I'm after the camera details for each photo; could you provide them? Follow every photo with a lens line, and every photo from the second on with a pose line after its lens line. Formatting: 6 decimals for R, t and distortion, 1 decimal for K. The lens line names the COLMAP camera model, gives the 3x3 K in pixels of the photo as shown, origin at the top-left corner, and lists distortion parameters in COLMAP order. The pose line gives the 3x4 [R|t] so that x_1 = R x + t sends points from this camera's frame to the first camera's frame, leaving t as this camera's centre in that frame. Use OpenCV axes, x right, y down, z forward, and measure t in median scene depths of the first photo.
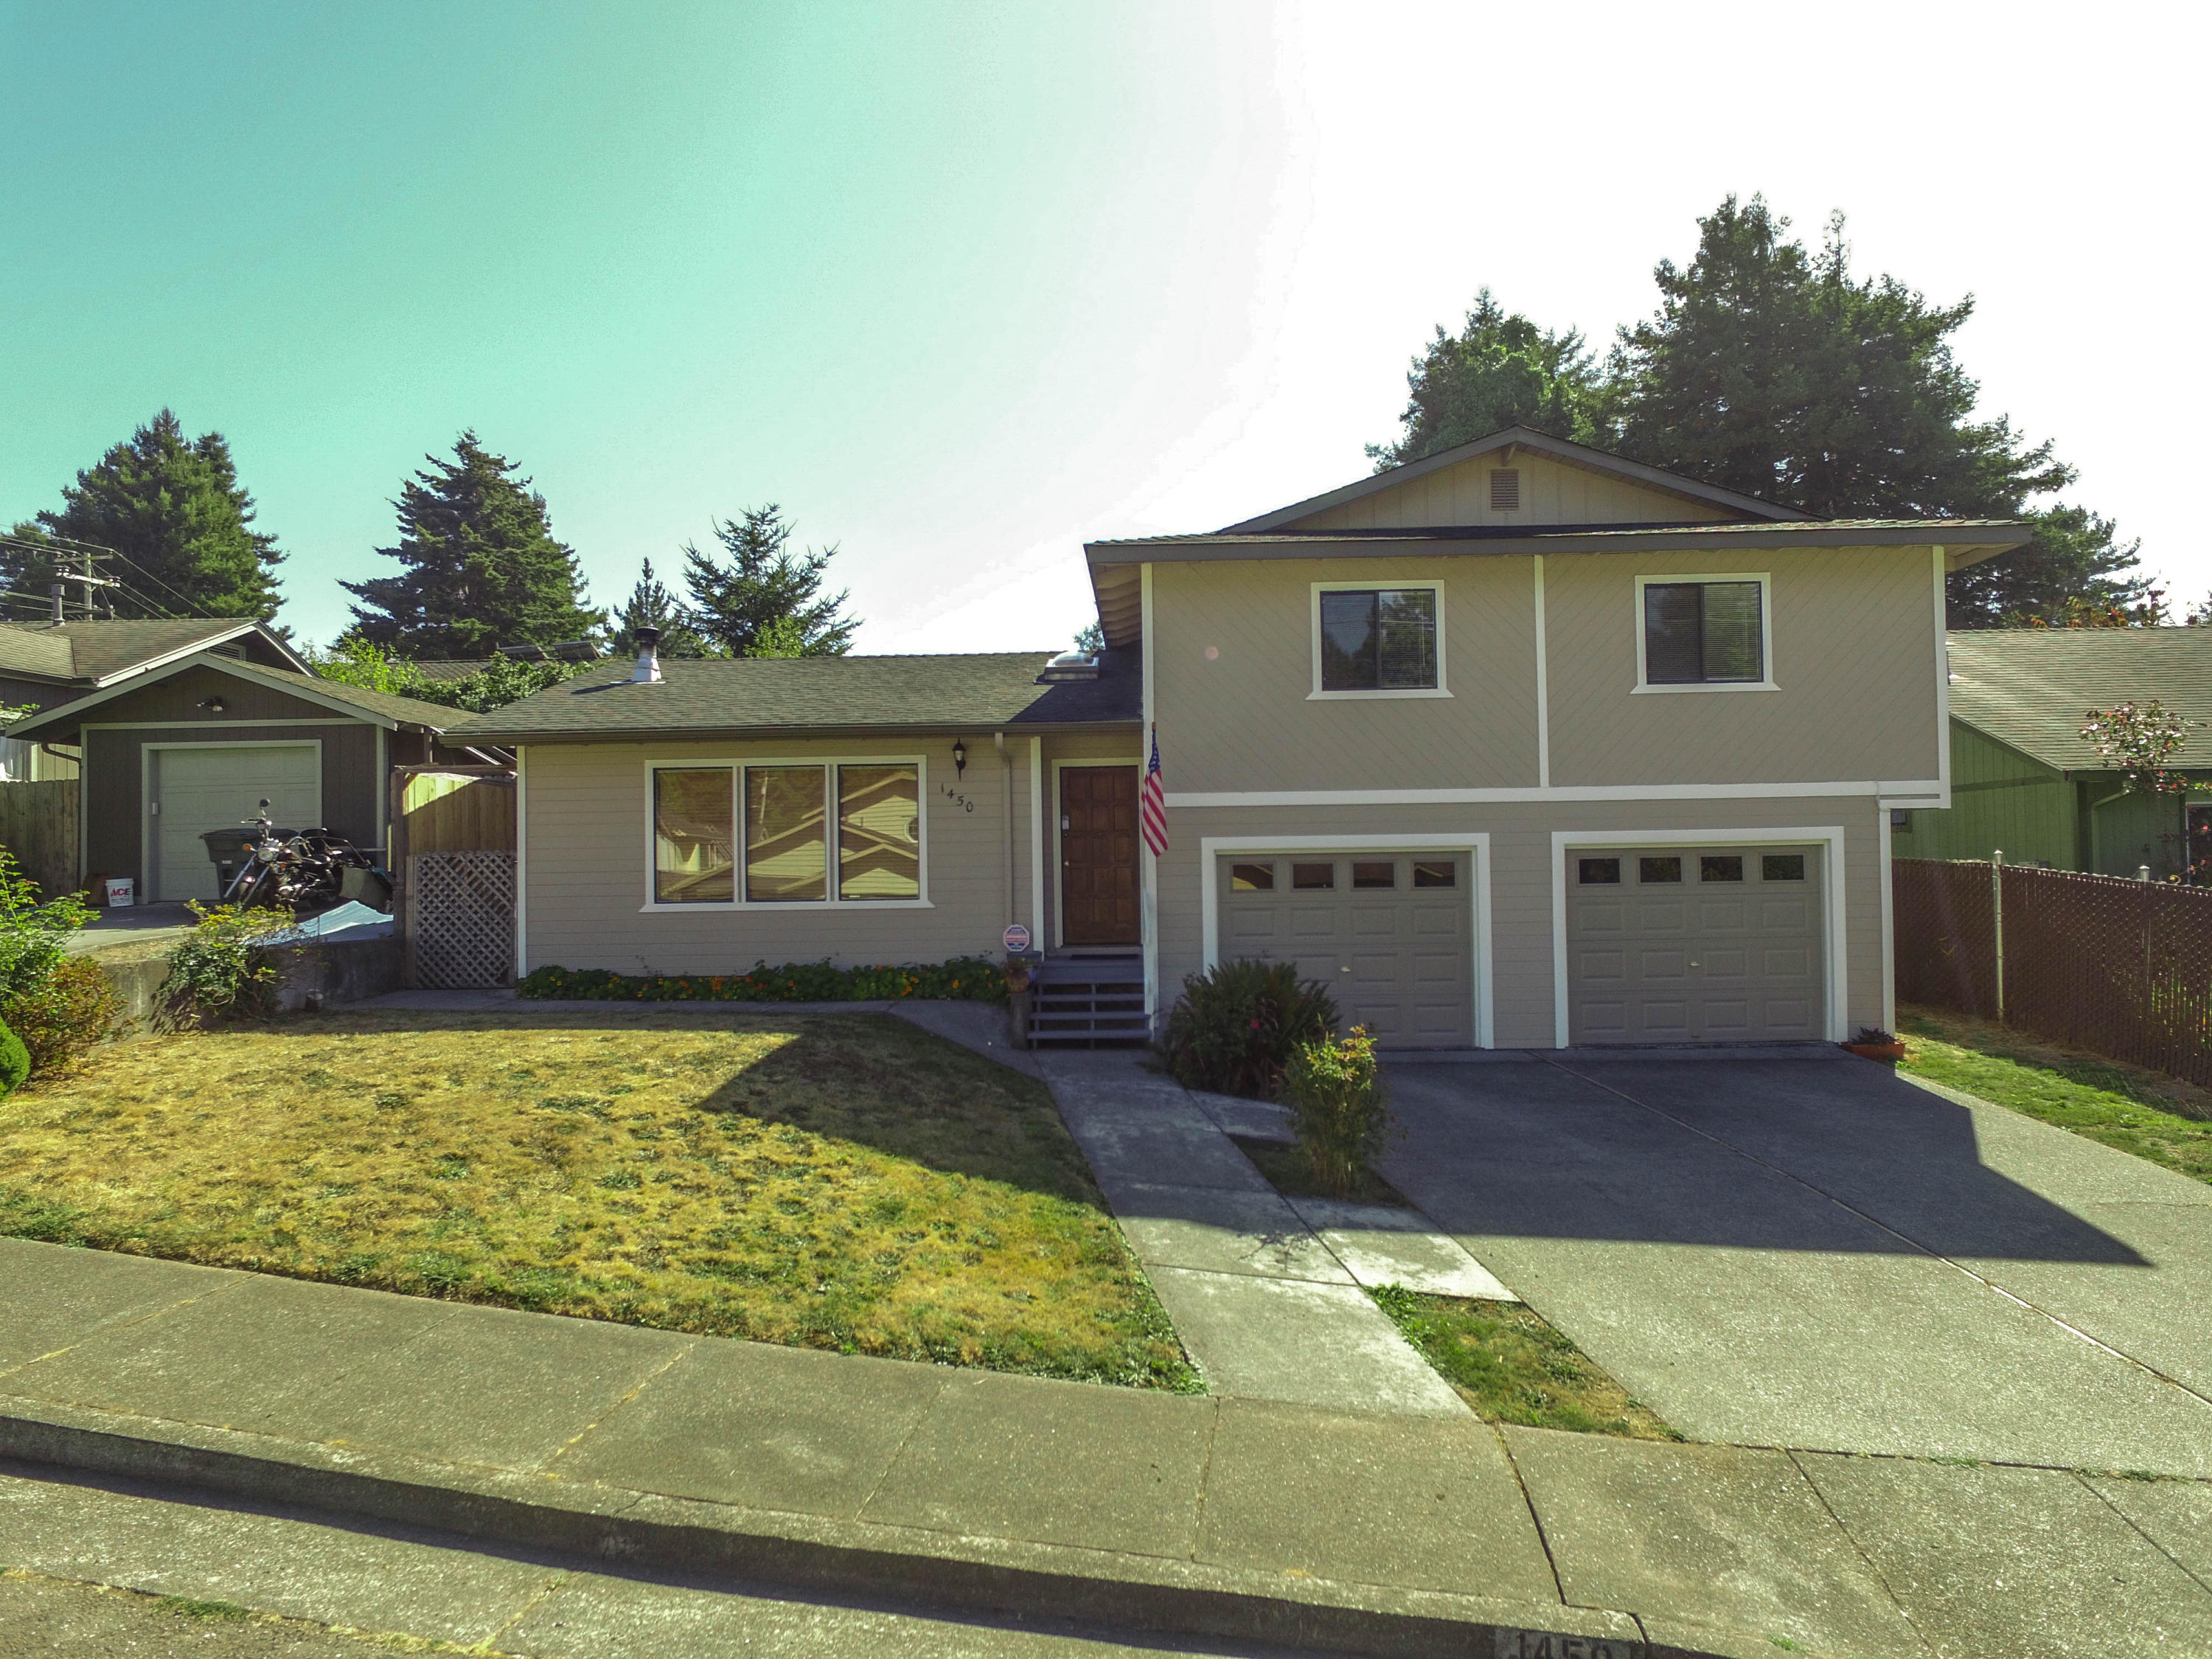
lens RADIAL K [[1284.2, 0, 1114.2], [0, 1284.2, 840.2], [0, 0, 1]] dist [-0.013750, 0.017628]
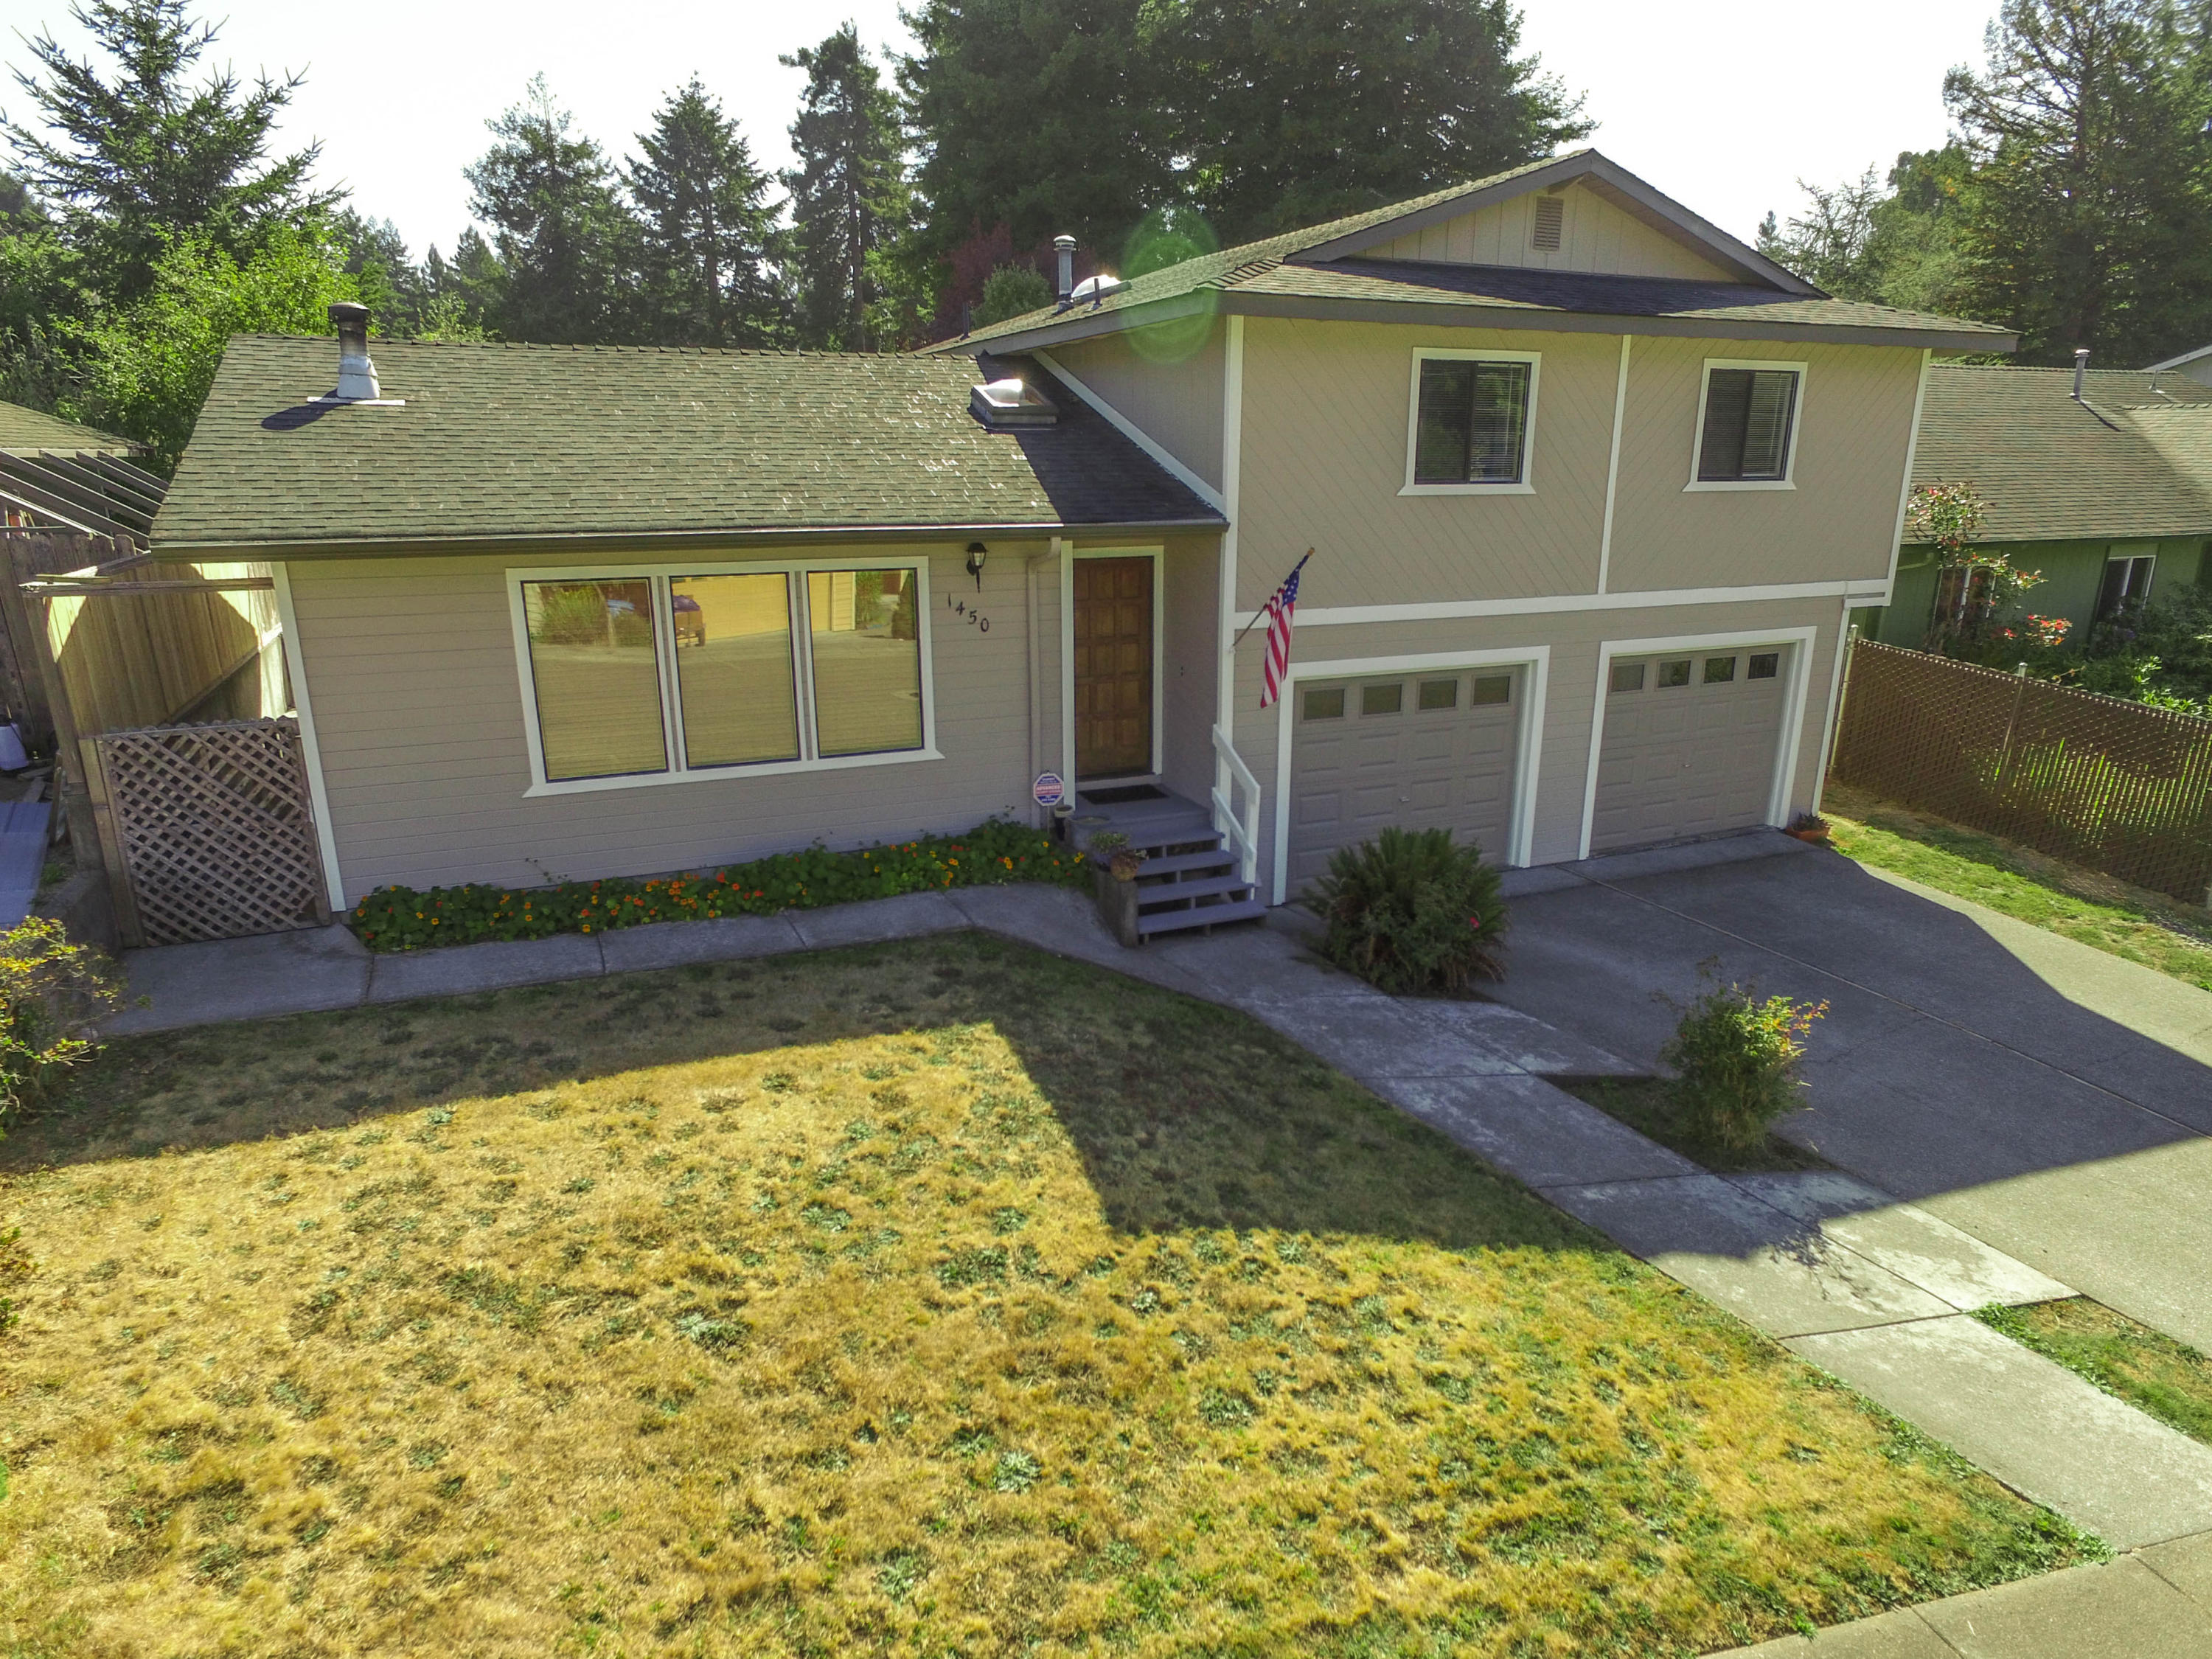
lens RADIAL K [[1336.3, 0, 1113.7], [0, 1336.3, 841.1], [0, 0, 1]] dist [-0.014909, 0.017550]
pose [[0.902221, -0.104853, 0.418334, -0.389969], [-0.025520, 0.955316, 0.294484, -0.138807], [-0.430518, -0.276365, 0.859230, 0.254334]]
